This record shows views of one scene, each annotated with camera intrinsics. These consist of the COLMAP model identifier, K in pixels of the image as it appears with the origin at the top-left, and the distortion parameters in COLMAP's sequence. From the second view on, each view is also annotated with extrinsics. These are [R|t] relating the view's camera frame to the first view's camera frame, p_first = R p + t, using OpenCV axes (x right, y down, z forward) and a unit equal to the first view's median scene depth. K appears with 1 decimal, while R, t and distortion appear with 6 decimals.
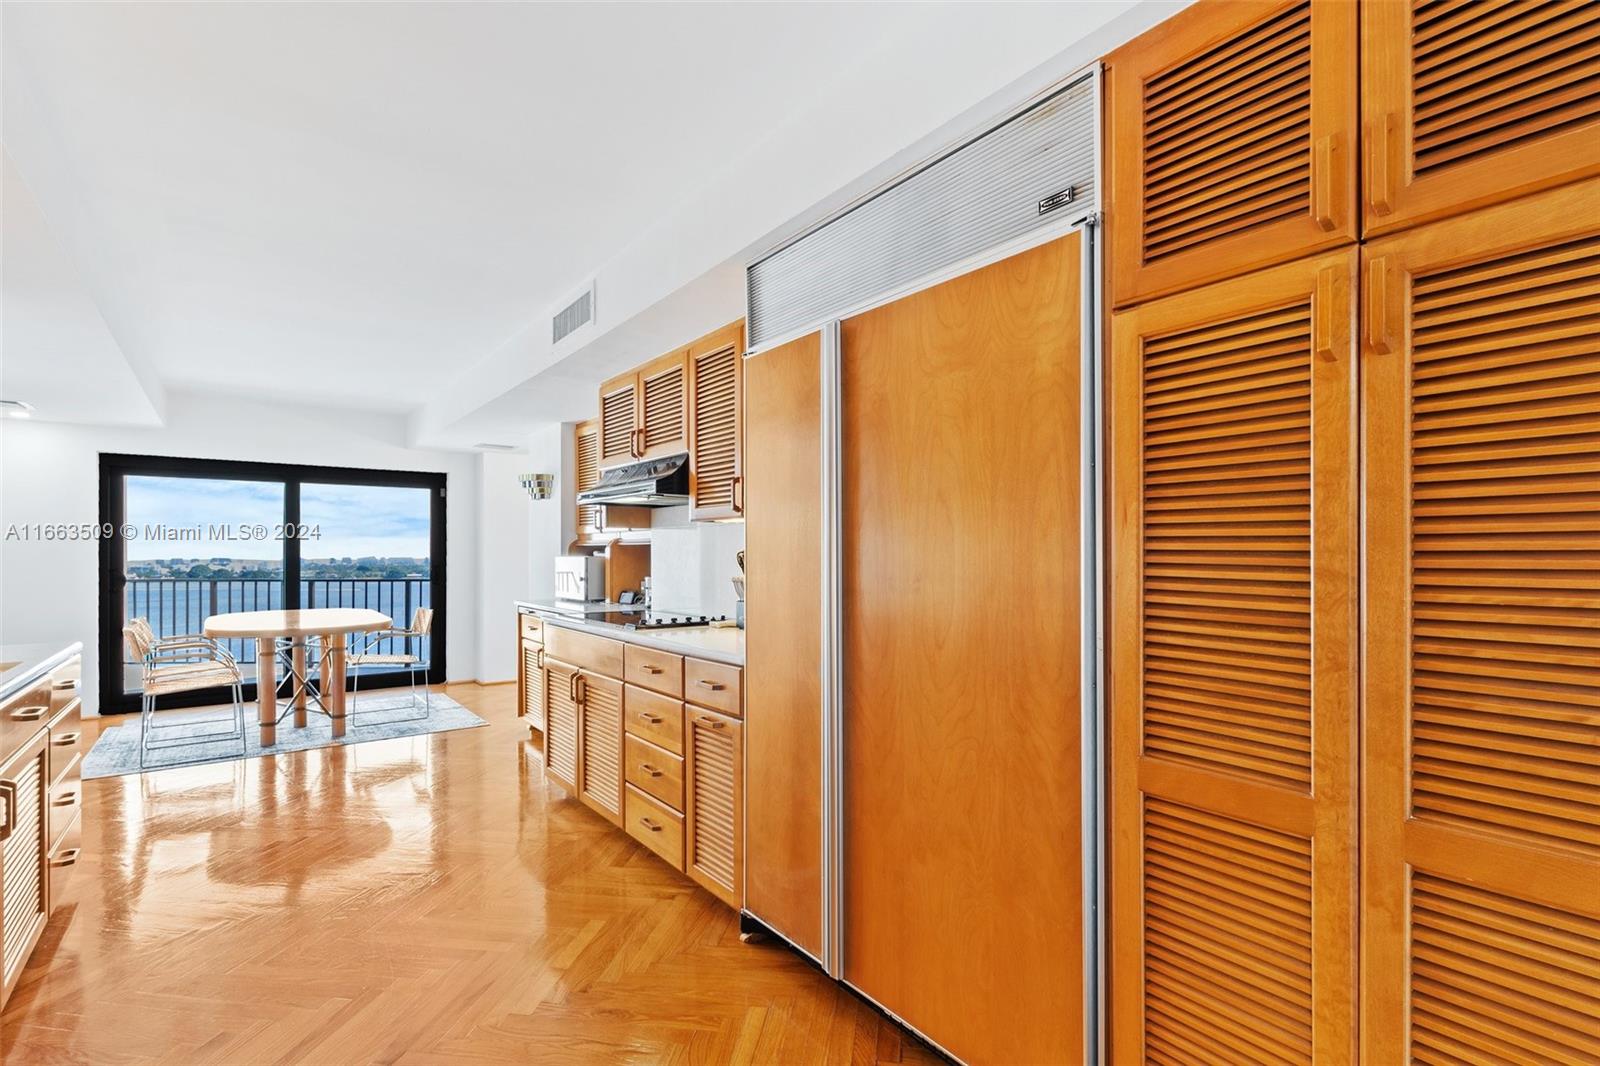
lens RADIAL K [[752.8, 0, 803.6], [0, 752.8, 551.8], [0, 0, 1]] dist [0.002060, 0.000409]
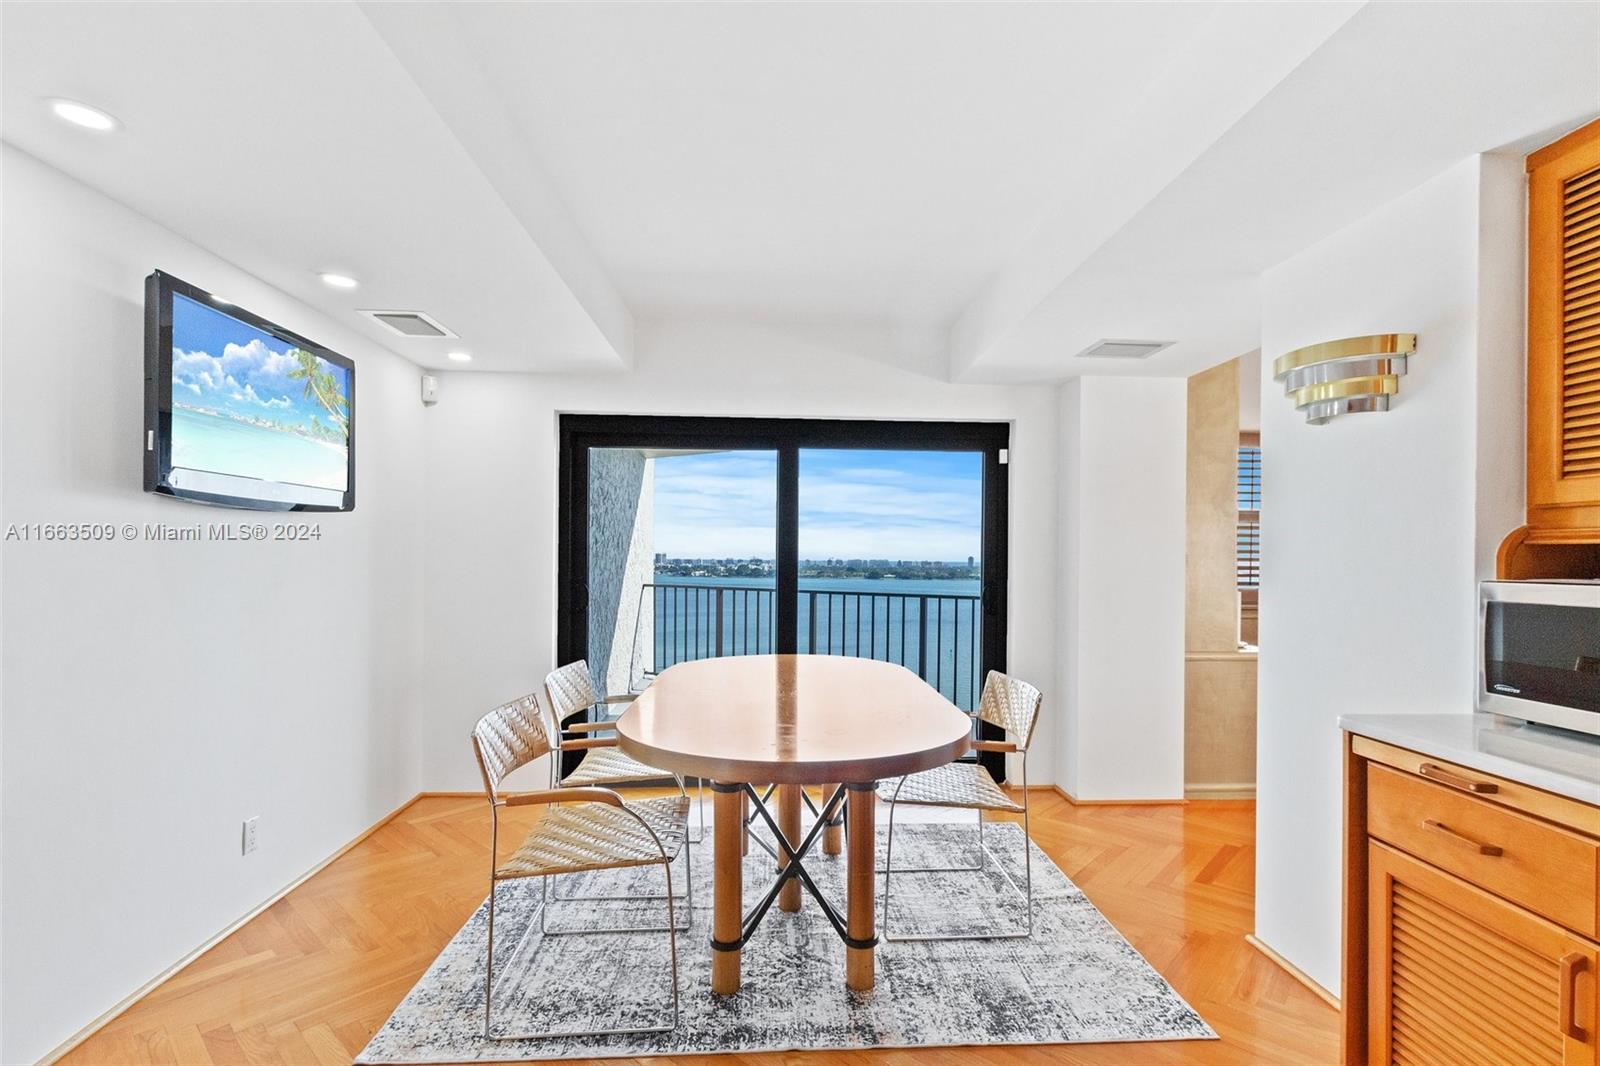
lens RADIAL K [[738.8, 0, 800.4], [0, 738.8, 541.6], [0, 0, 1]] dist [0.000663, -0.000413]
pose [[0.827479, -0.005366, -0.561471, -0.341379], [-0.005257, 0.999836, -0.017302, -0.002651], [0.561472, 0.017269, 0.827316, 0.522489]]
